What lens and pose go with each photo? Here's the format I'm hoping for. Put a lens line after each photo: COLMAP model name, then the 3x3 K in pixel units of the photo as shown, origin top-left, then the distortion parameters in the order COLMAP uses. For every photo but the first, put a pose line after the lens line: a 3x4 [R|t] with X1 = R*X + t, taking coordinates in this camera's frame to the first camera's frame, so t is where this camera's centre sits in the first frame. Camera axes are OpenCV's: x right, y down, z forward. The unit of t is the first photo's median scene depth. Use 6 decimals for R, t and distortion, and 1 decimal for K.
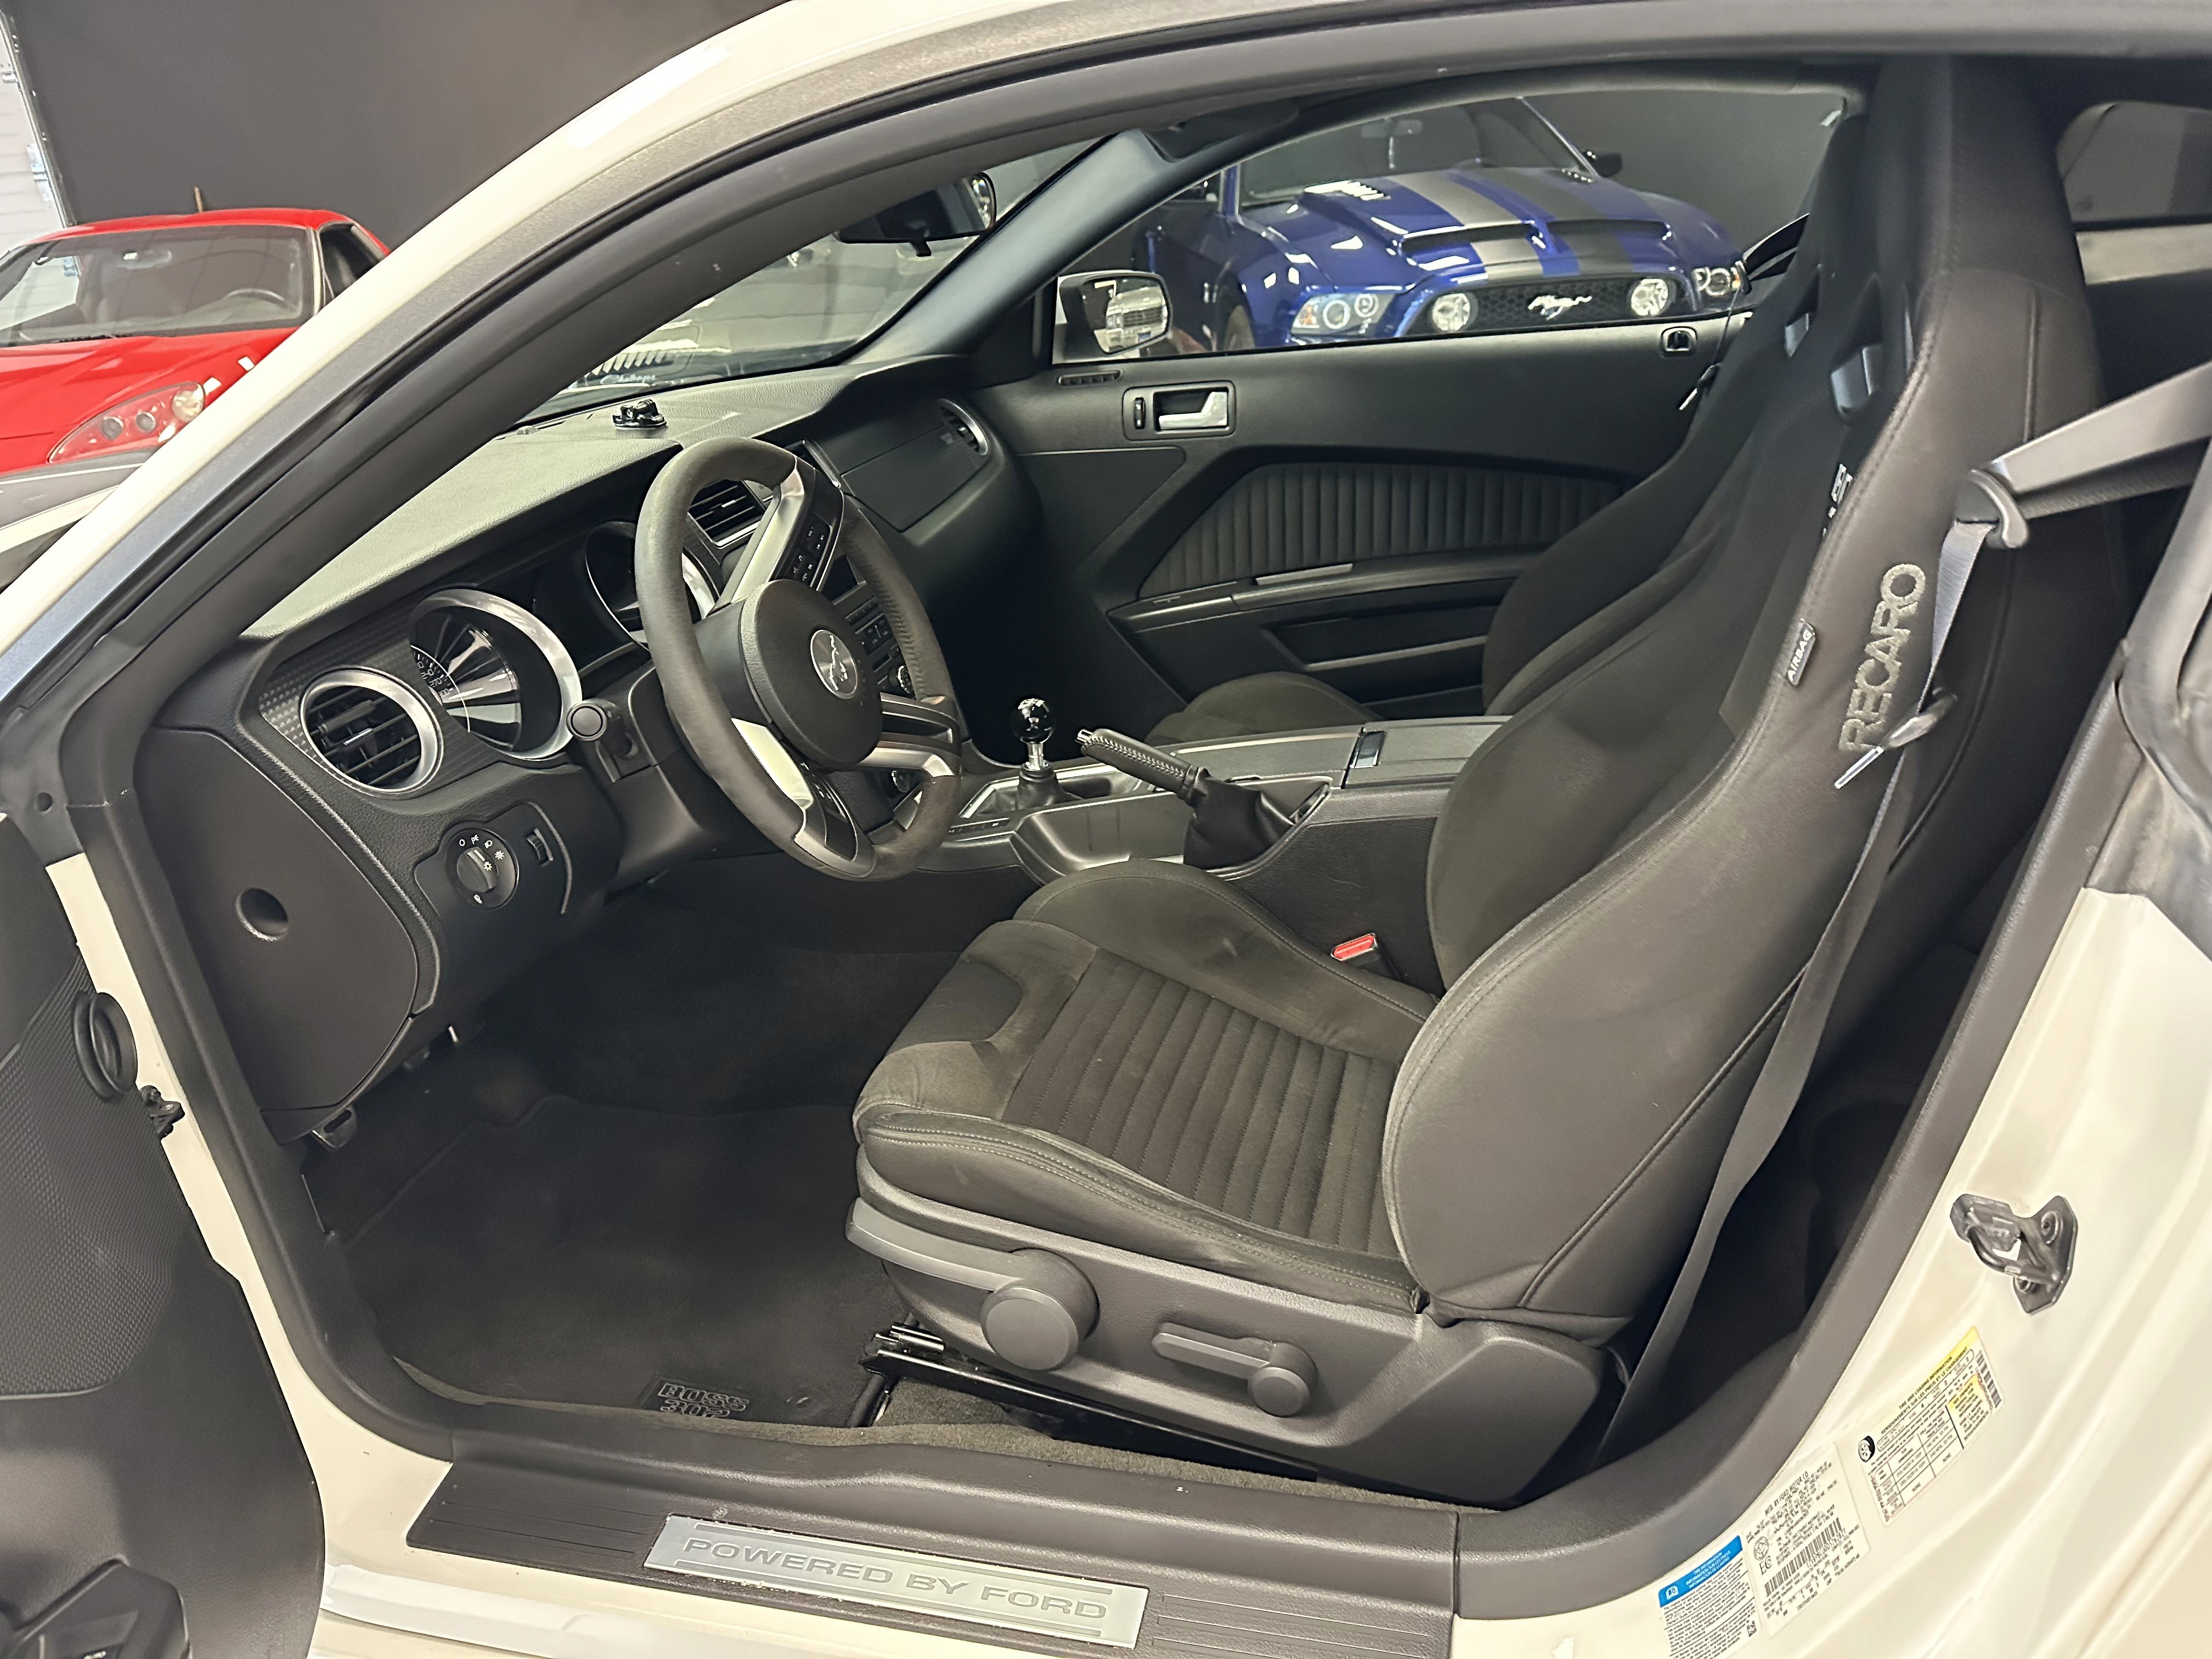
lens RADIAL K [[1522.0, 0, 1106.0], [0, 1522.0, 829.5], [0, 0, 1]] dist [0.099408, -0.000362]
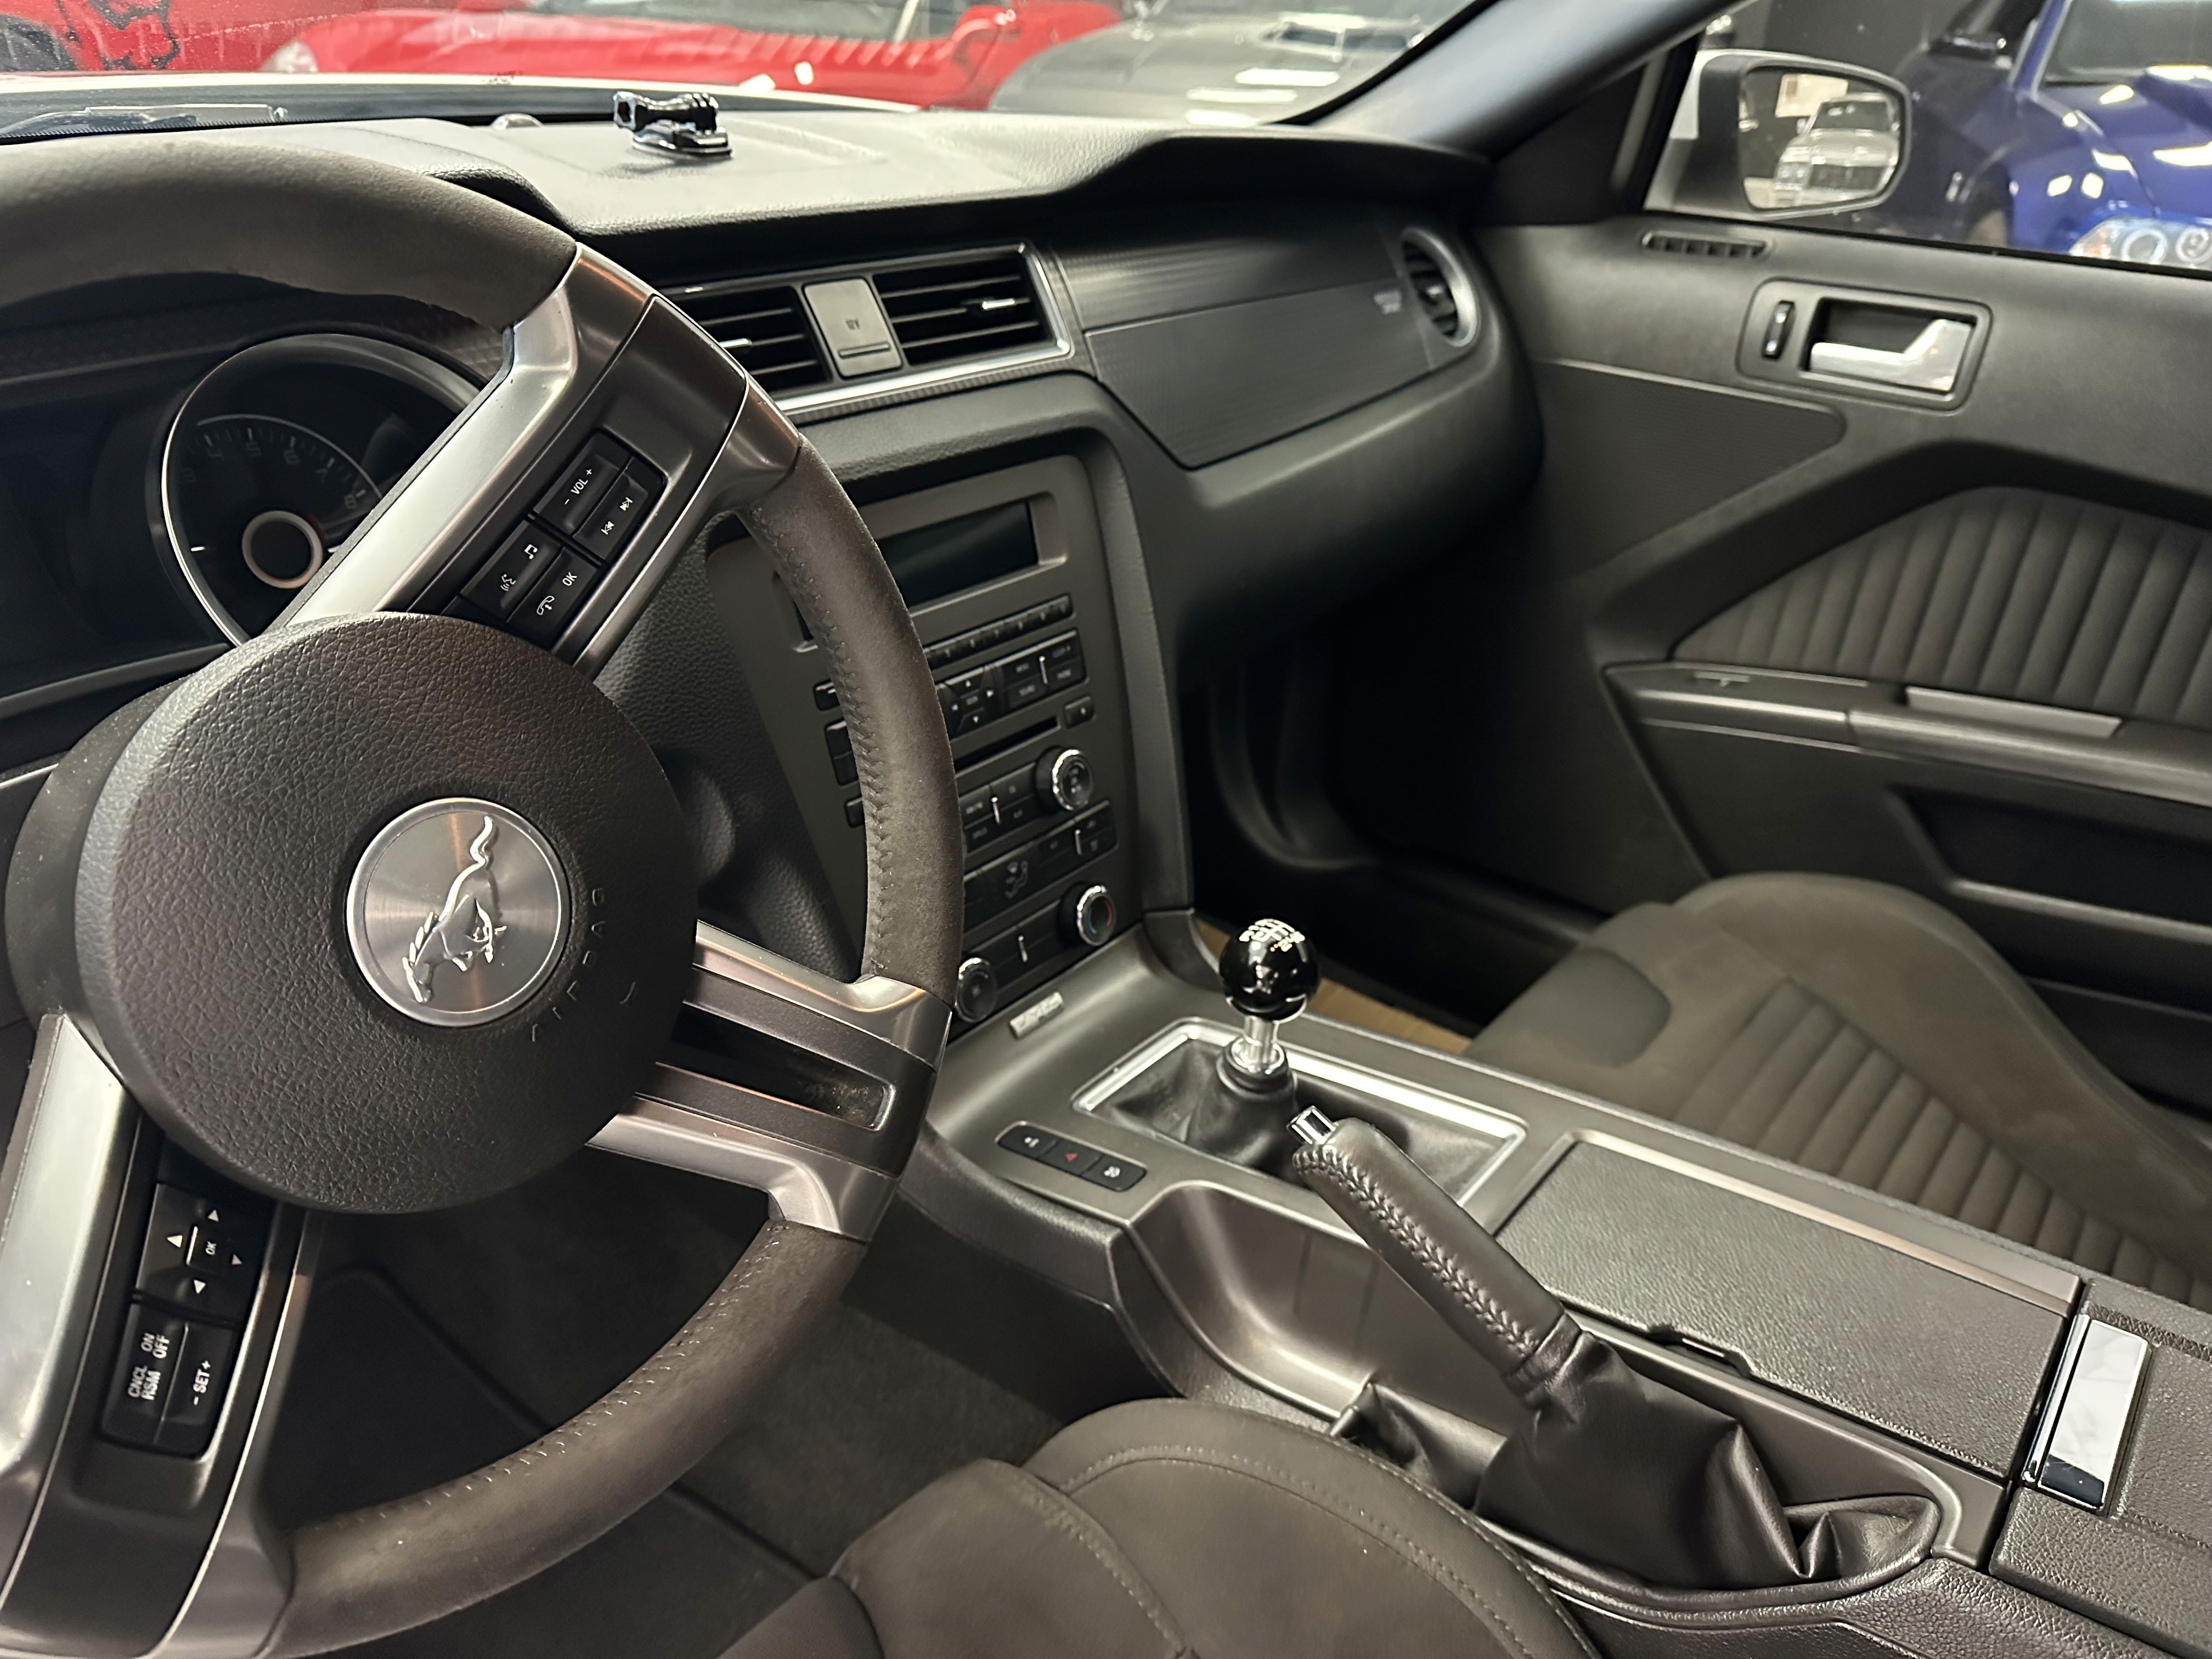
lens RADIAL K [[1637.6, 0, 1106.0], [0, 1637.6, 829.5], [0, 0, 1]] dist [0.000055, -0.002442]
pose [[0.911819, 0.300759, -0.279519, 0.019771], [-0.278178, 0.953227, 0.118218, -0.110223], [0.302000, -0.030038, 0.952834, 0.390736]]
